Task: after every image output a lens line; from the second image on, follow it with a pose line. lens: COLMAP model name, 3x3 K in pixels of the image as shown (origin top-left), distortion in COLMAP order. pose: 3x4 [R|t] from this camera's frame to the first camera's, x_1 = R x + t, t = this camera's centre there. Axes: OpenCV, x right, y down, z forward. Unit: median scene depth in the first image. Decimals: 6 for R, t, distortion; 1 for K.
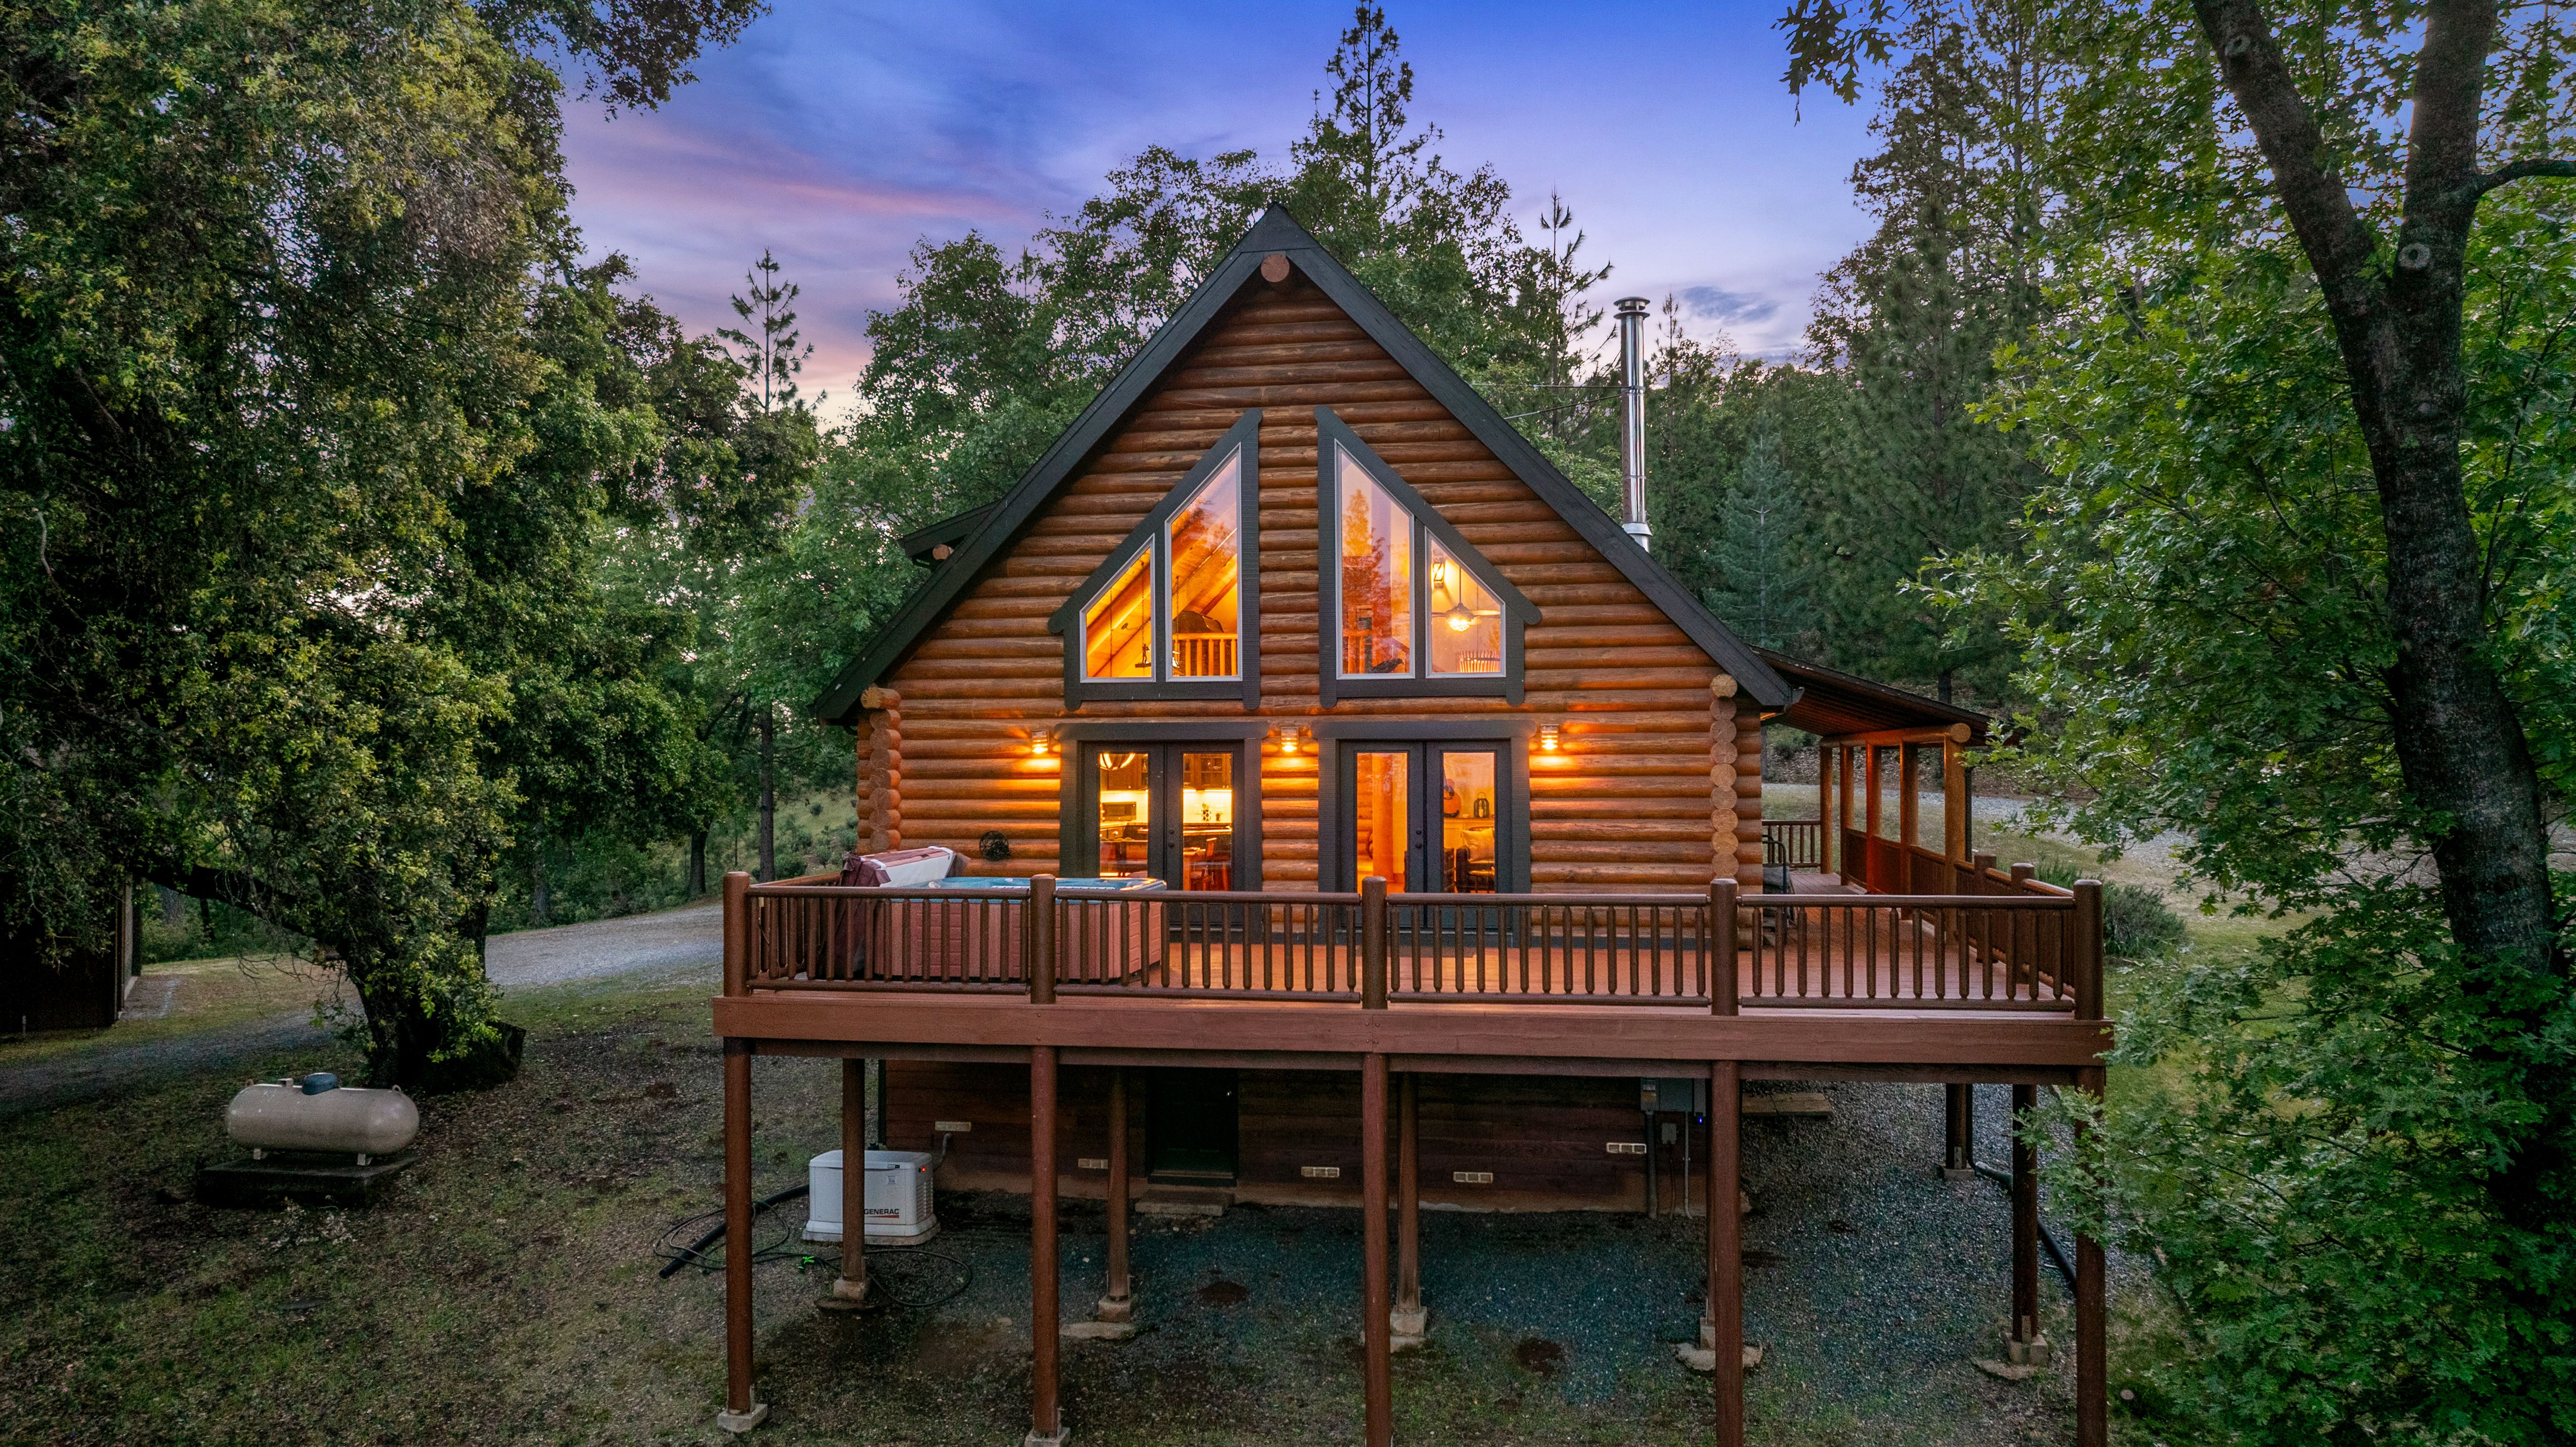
lens RADIAL K [[1814.4, 0, 1298.9], [0, 1814.4, 726.1], [0, 0, 1]] dist [-0.013697, 0.016580]
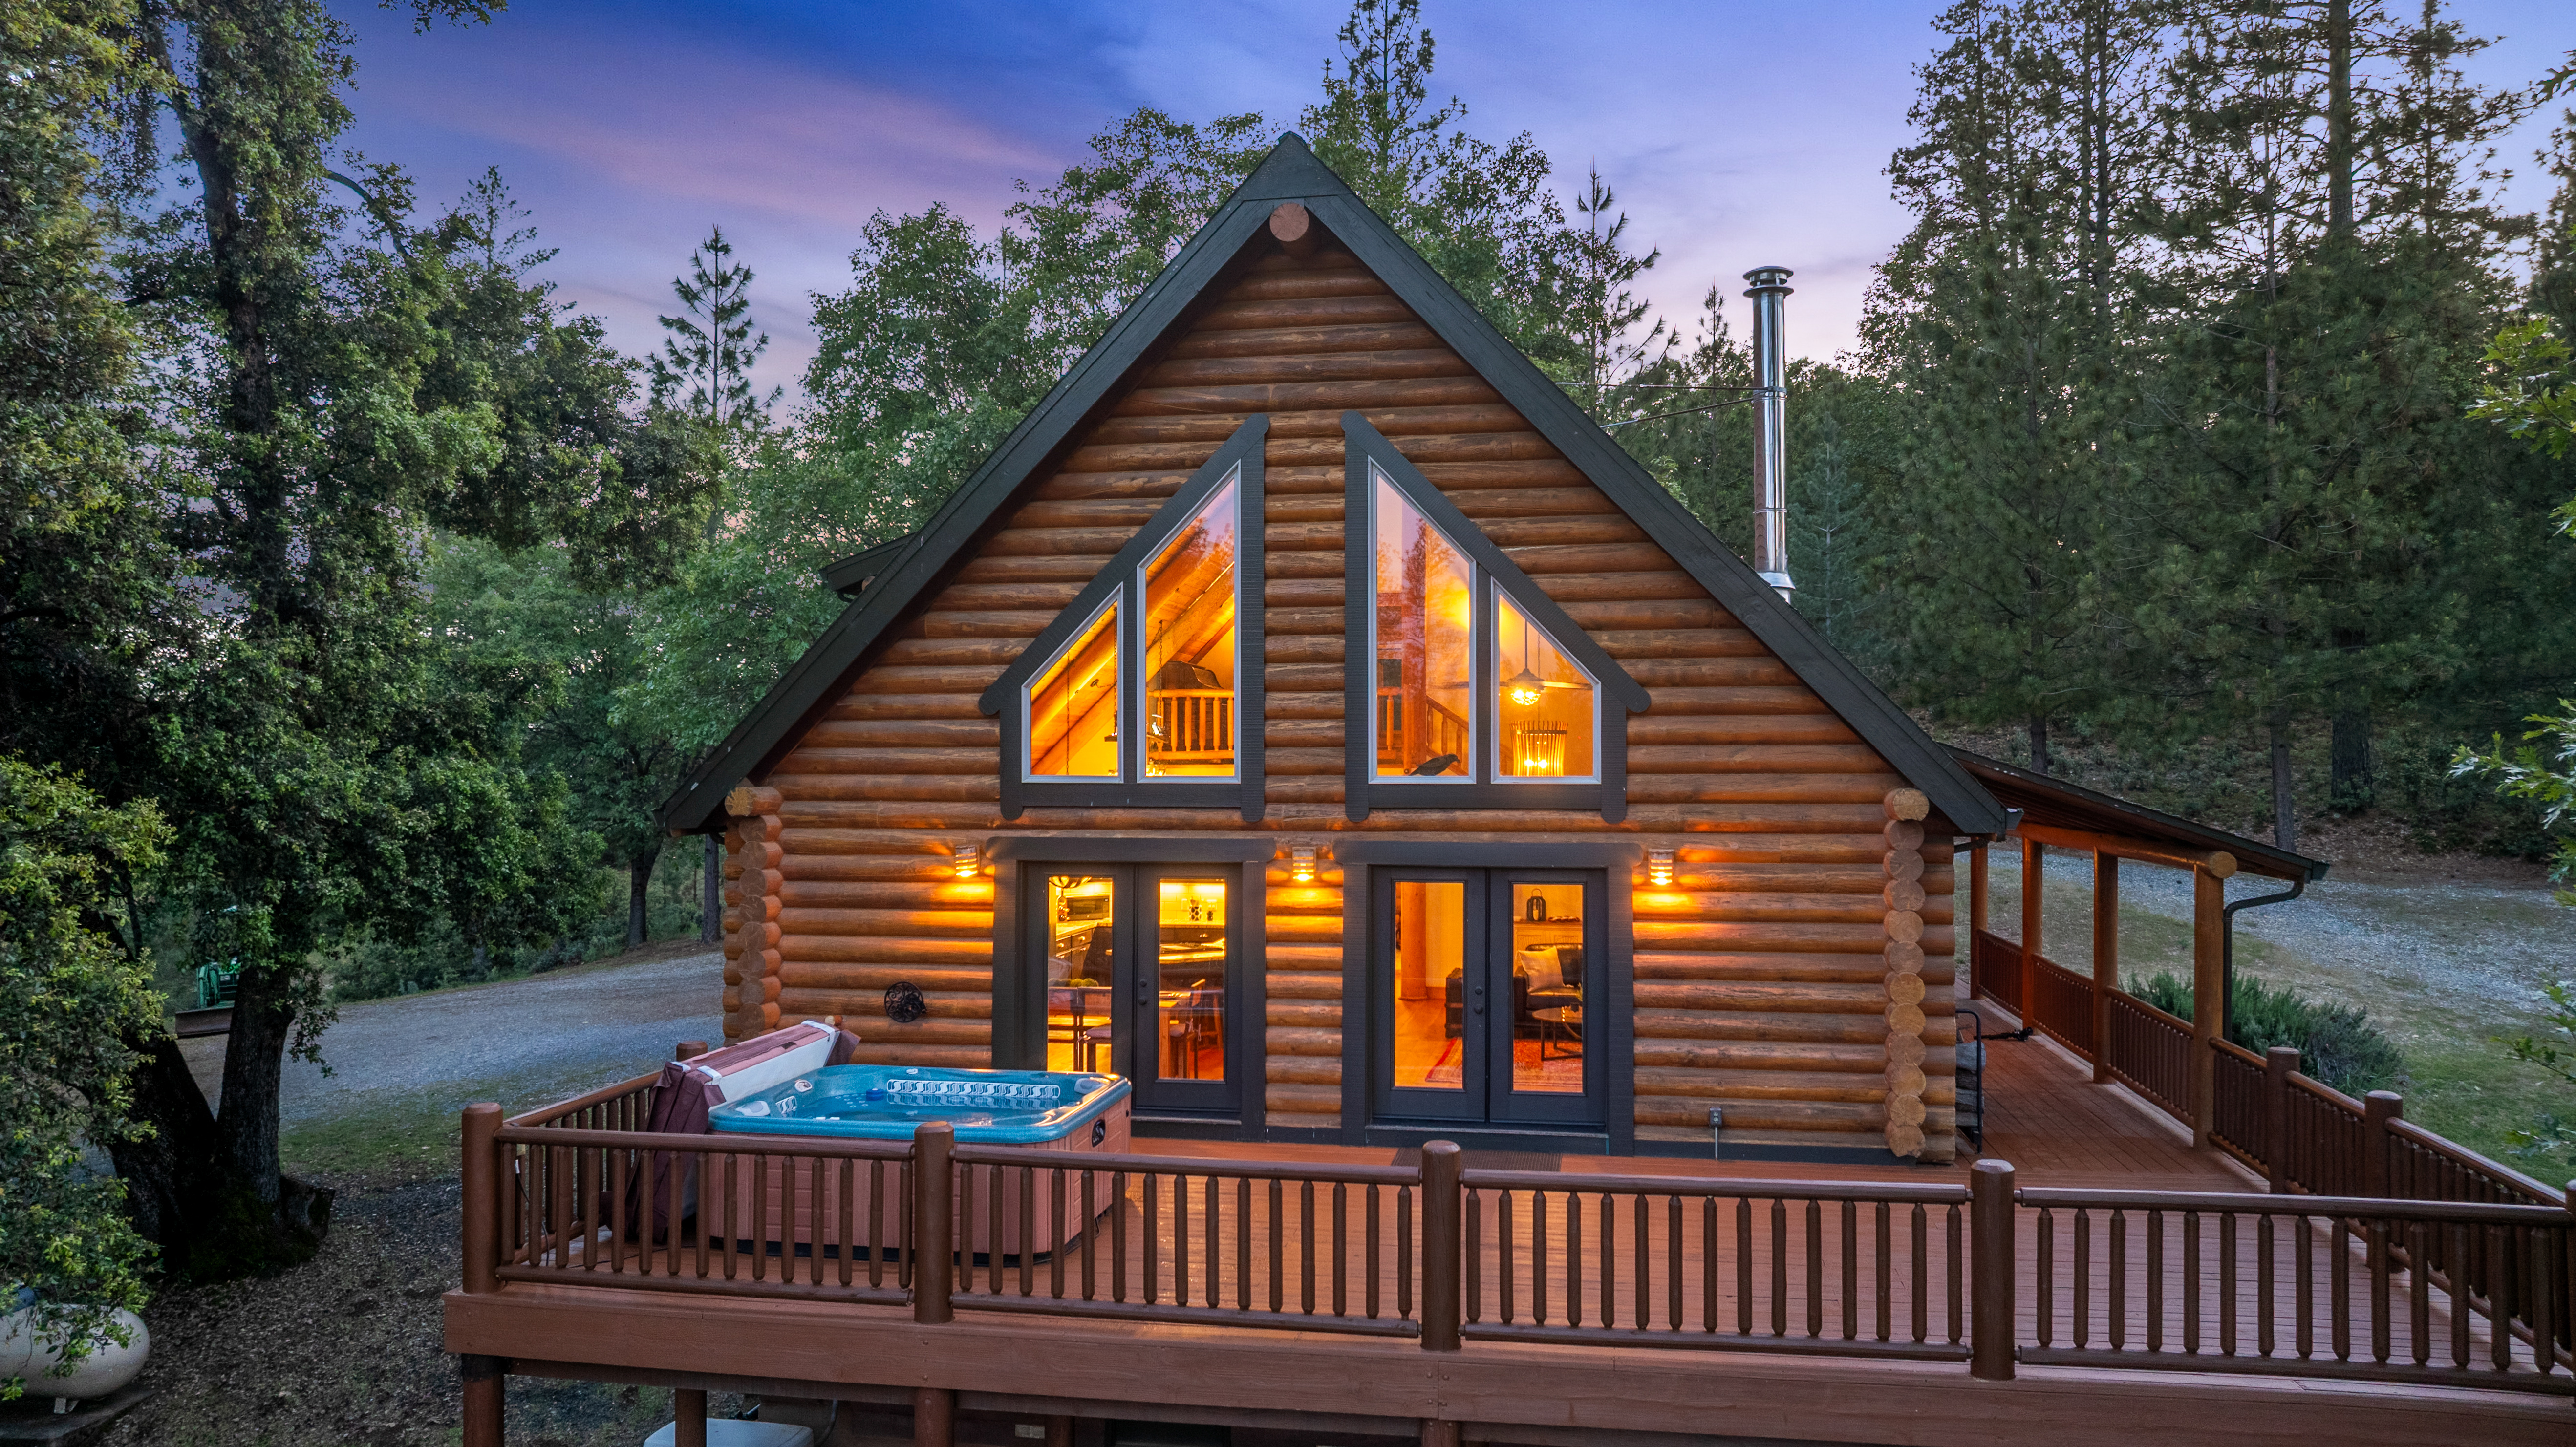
lens RADIAL K [[1814.4, 0, 1297.9], [0, 1814.4, 727.3], [0, 0, 1]] dist [-0.013697, 0.016580]
pose [[0.999979, 0.006412, -0.000646, -0.007278], [-0.006412, 0.999979, 0.000886, -0.047061], [0.000652, -0.000882, 0.999999, 0.255319]]
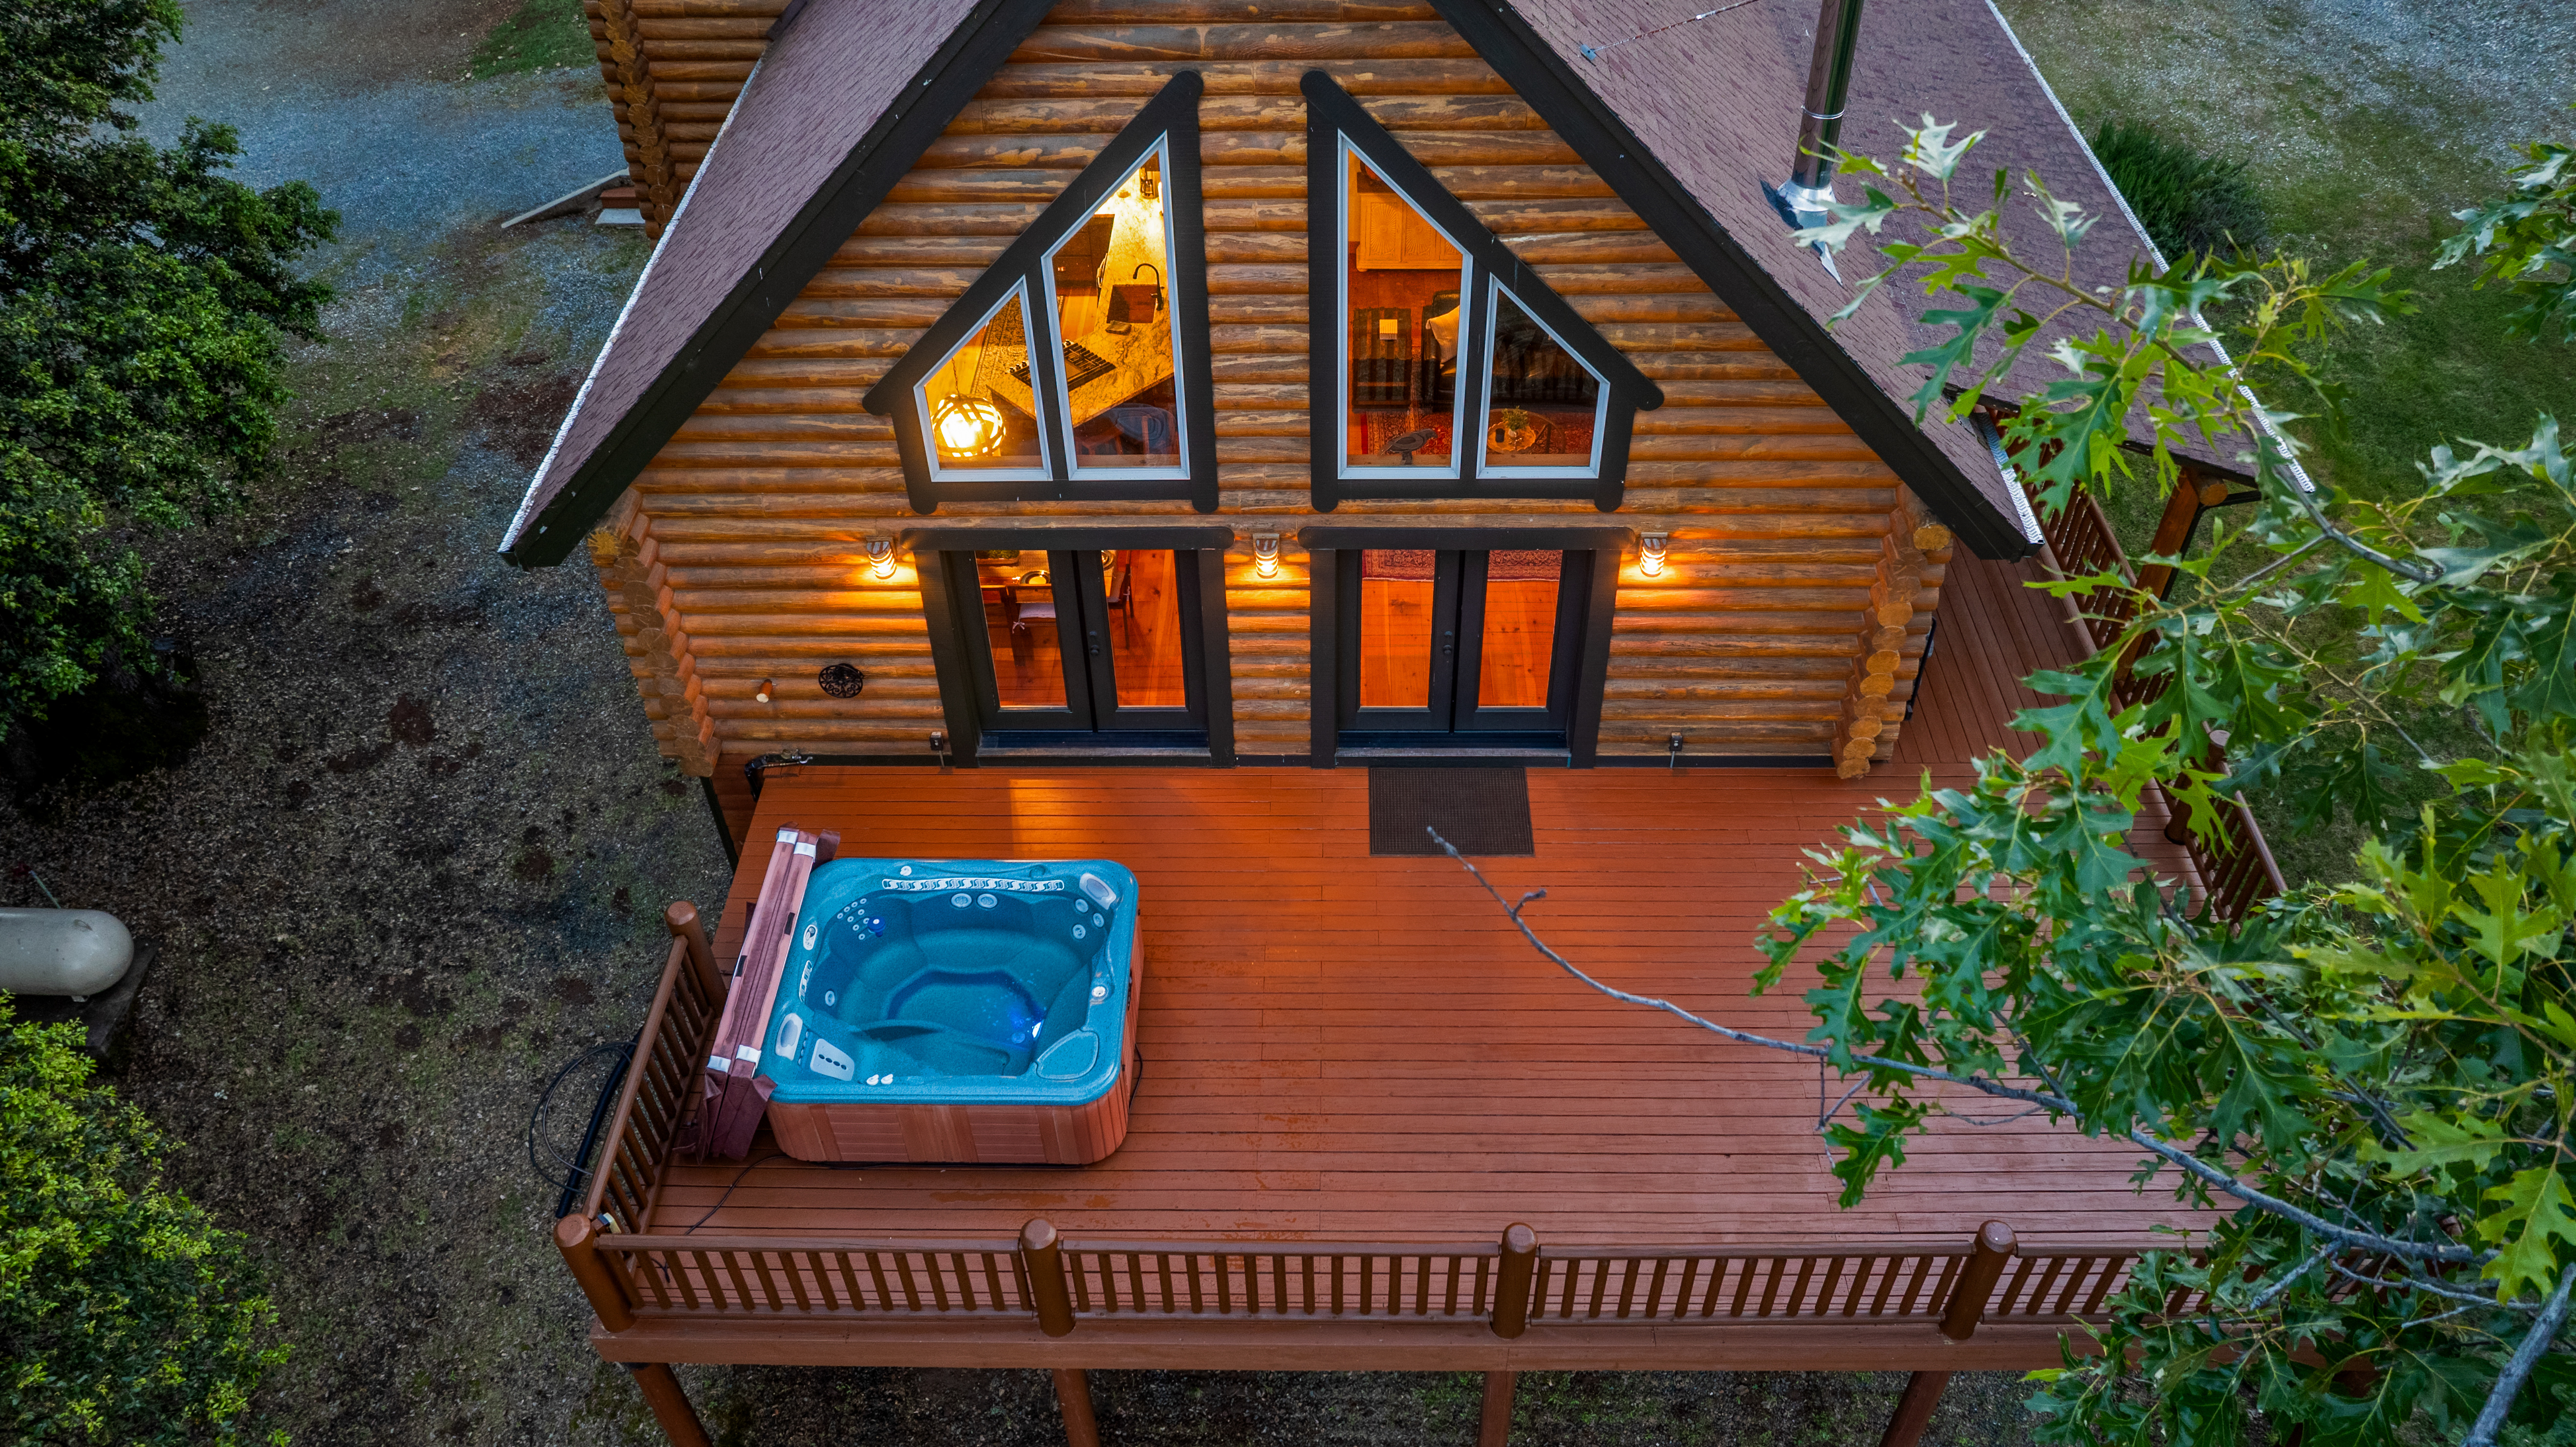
lens RADIAL K [[1814.4, 0, 1293.5], [0, 1814.4, 737.8], [0, 0, 1]] dist [-0.013697, 0.016580]
pose [[0.988049, -0.114274, 0.103445, -0.070128], [0.009138, 0.713348, 0.700751, -0.398946], [-0.153870, -0.691431, 0.705867, 0.461220]]
